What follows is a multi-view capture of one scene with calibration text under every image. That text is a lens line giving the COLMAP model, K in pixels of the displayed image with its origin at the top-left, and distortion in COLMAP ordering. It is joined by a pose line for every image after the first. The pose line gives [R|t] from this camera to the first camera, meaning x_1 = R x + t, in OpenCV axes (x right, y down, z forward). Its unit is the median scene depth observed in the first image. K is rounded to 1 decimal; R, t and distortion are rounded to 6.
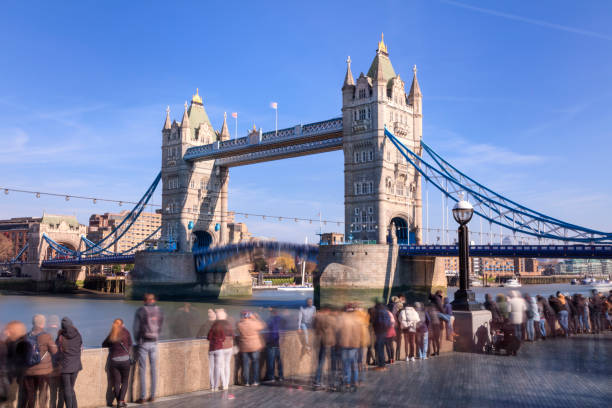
lens RADIAL K [[683.0, 0, 313.6], [0, 683.0, 200.7], [0, 0, 1]] dist [0.042444, 0.015715]
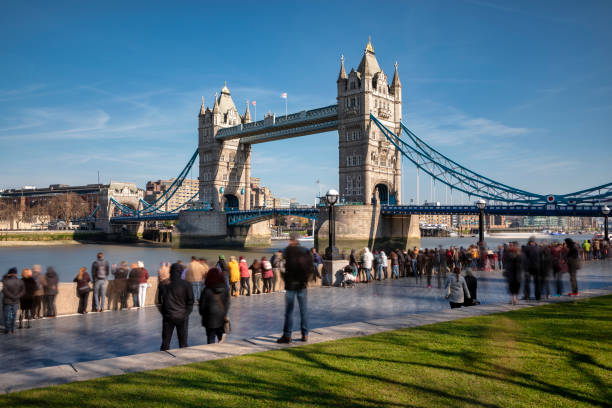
lens RADIAL K [[553.3, 0, 306.0], [0, 553.3, 204.0], [0, 0, 1]] dist [0.001298, -0.008948]
pose [[0.999045, -0.003943, -0.043515, 0.026865], [0.006802, 0.997813, 0.065750, -0.006243], [0.043160, -0.065983, 0.996887, -0.030891]]
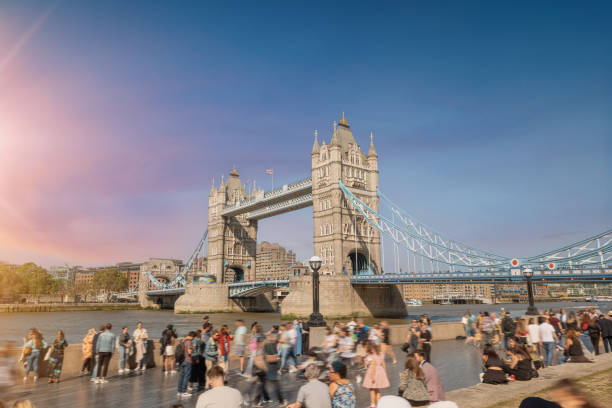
lens RADIAL K [[458.7, 0, 302.2], [0, 458.7, 191.9], [0, 0, 1]] dist [0.011170, 0.003625]
pose [[0.977103, -0.056140, -0.205226, 0.193655], [0.030792, 0.991719, -0.124682, 0.015290], [0.210526, 0.115508, 0.970740, 0.145027]]
